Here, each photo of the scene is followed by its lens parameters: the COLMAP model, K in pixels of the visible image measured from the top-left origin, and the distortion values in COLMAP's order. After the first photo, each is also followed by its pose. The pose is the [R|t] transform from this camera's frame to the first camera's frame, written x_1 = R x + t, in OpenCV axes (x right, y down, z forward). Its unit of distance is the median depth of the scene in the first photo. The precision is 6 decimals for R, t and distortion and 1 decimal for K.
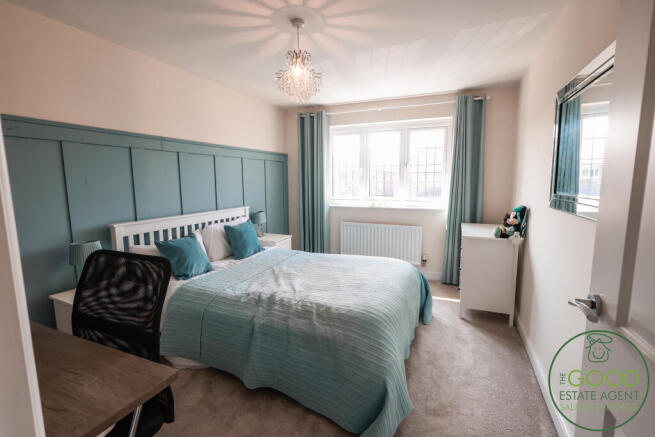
lens RADIAL K [[304.6, 0, 327.5], [0, 304.6, 218.5], [0, 0, 1]] dist [-0.004231, -0.001583]
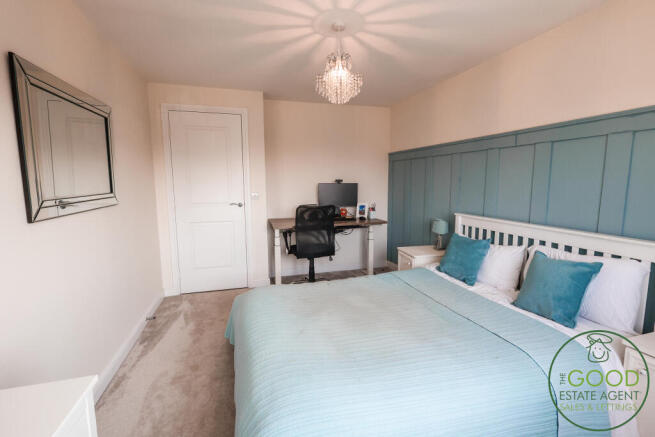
lens RADIAL K [[304.6, 0, 327.5], [0, 304.6, 218.5], [0, 0, 1]] dist [-0.004231, -0.001583]
pose [[-0.771924, 0.083279, -0.630237, 0.478534], [-0.079781, 0.970854, 0.226005, -0.181212], [0.630689, 0.224740, -0.742781, 1.423144]]
